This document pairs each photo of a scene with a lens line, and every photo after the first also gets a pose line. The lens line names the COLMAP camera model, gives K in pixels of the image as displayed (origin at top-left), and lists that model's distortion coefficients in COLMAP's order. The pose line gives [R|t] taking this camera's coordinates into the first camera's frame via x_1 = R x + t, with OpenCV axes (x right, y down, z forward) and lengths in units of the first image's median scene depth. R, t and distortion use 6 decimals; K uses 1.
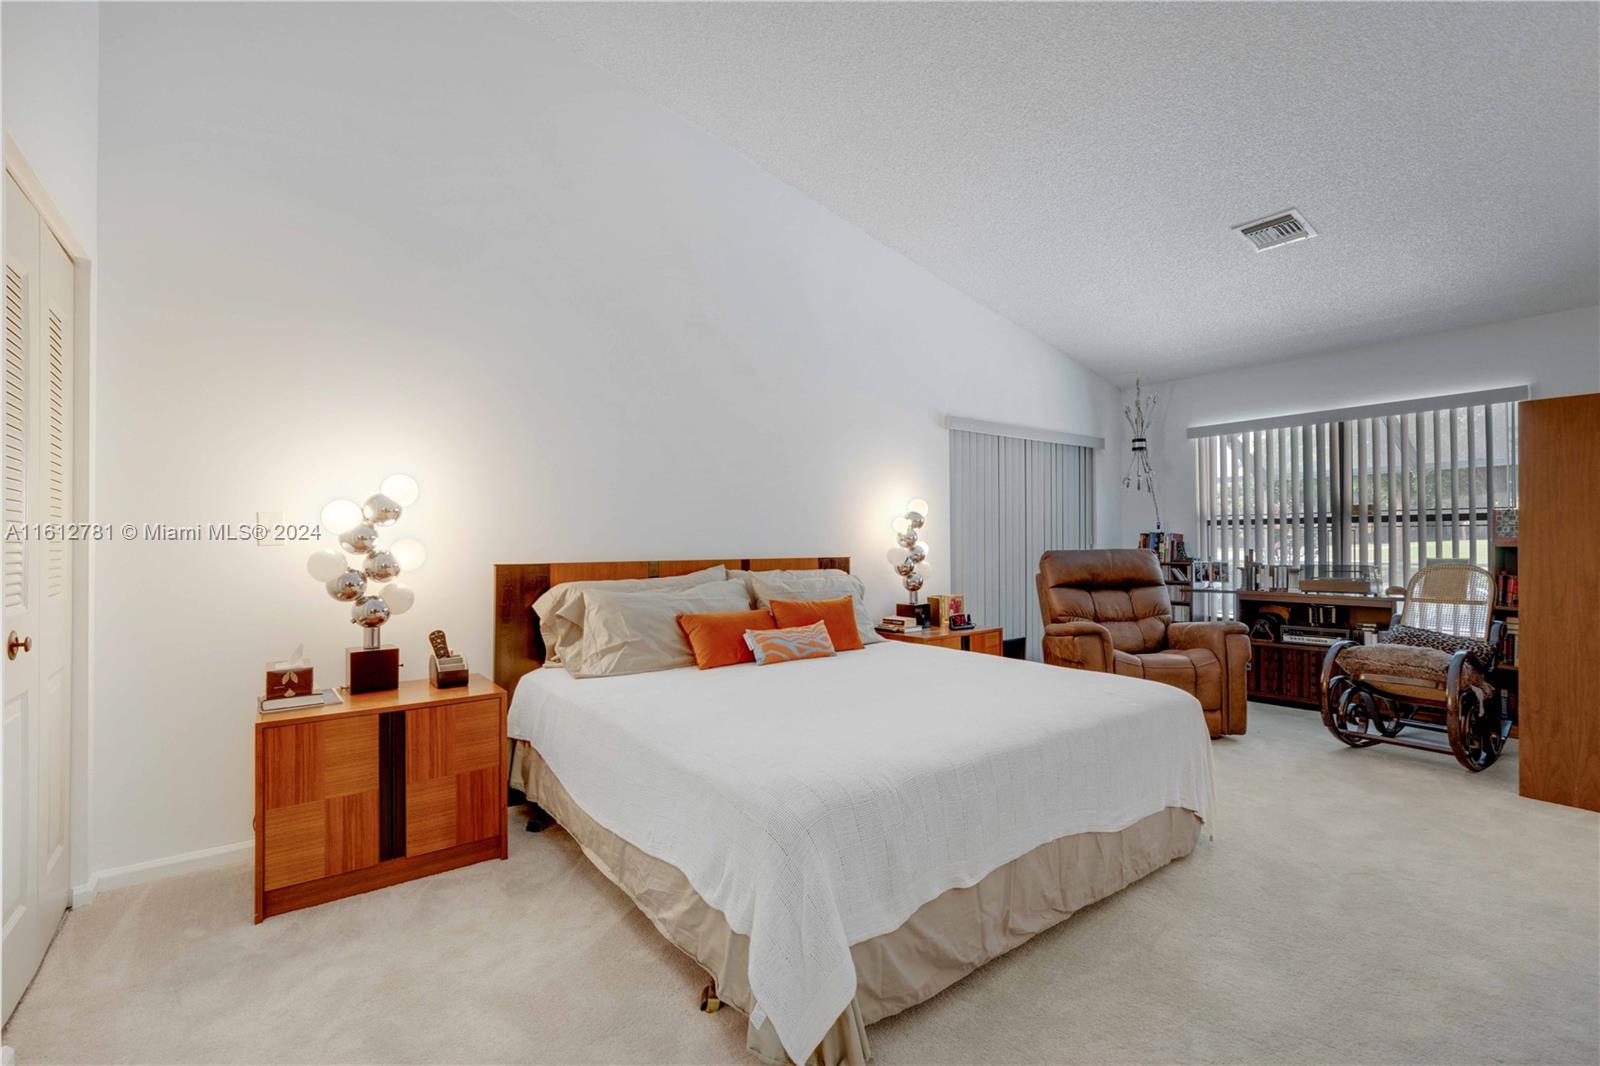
lens RADIAL K [[717.3, 0, 810.5], [0, 717.3, 534.2], [0, 0, 1]] dist [0.000001, -0.000013]
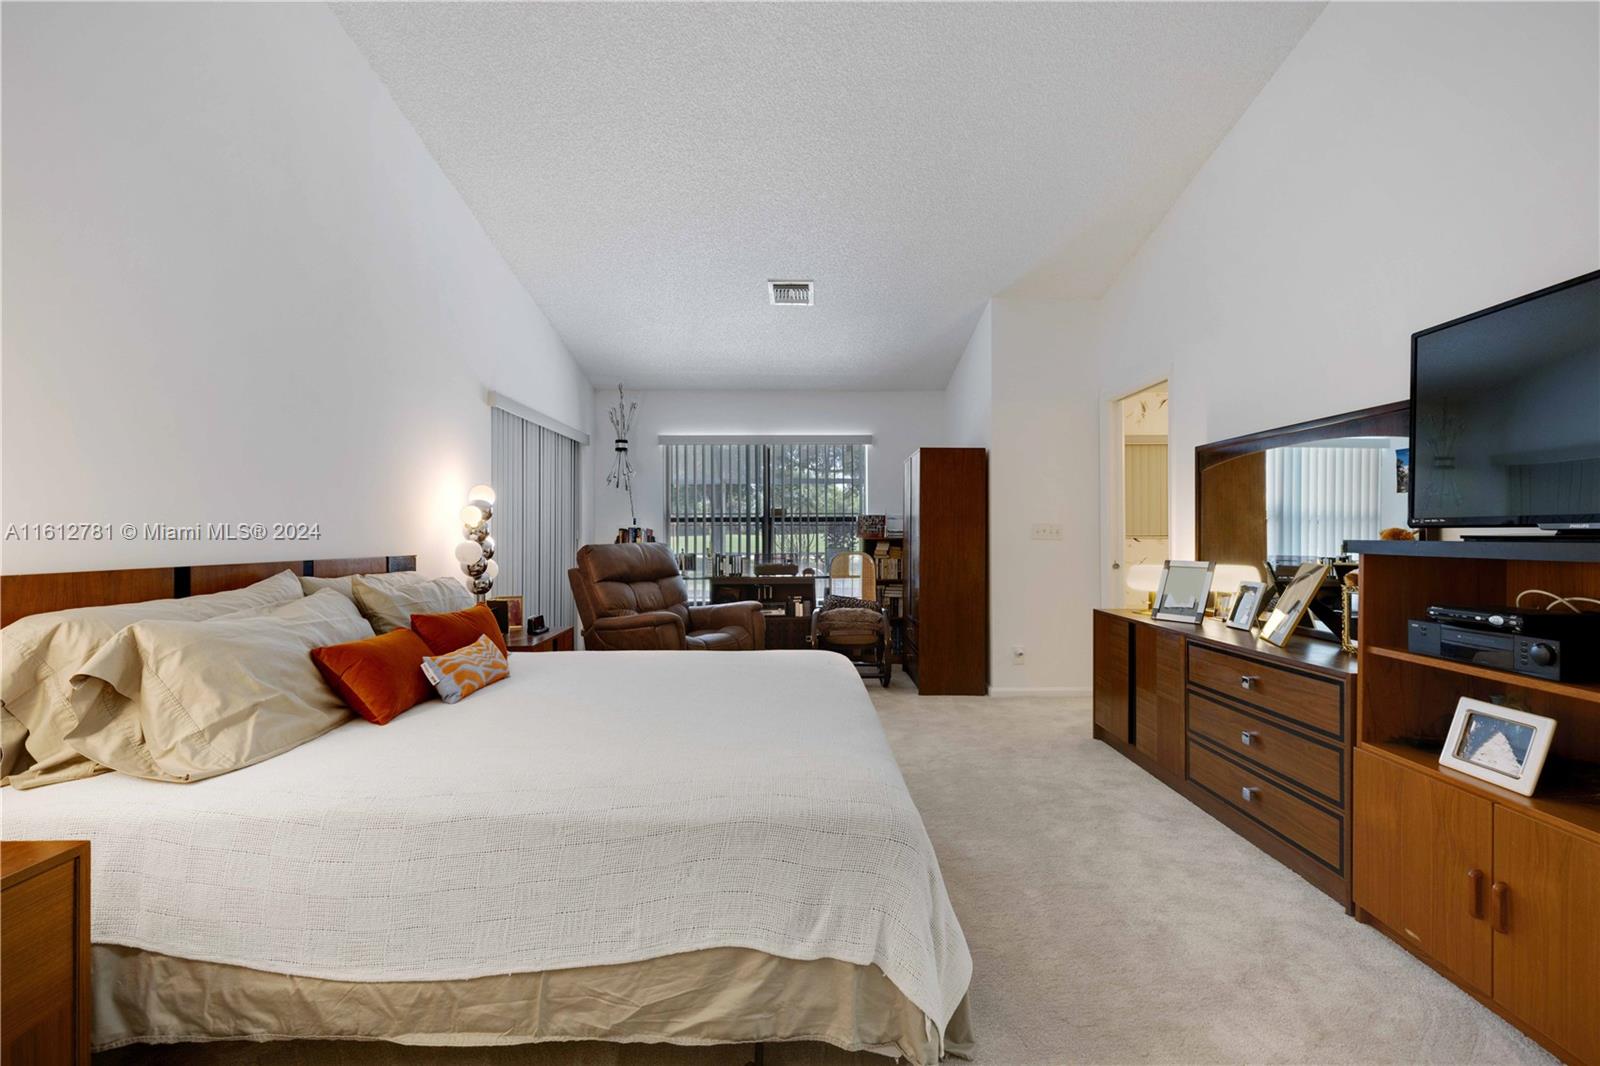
lens RADIAL K [[717.3, 0, 810.5], [0, 717.3, 531.6], [0, 0, 1]] dist [0.000001, -0.000013]
pose [[0.585732, 0.005073, 0.810489, -0.345754], [-0.006382, 0.999978, -0.001647, 0.004803], [-0.810480, -0.004208, 0.585752, 0.208444]]
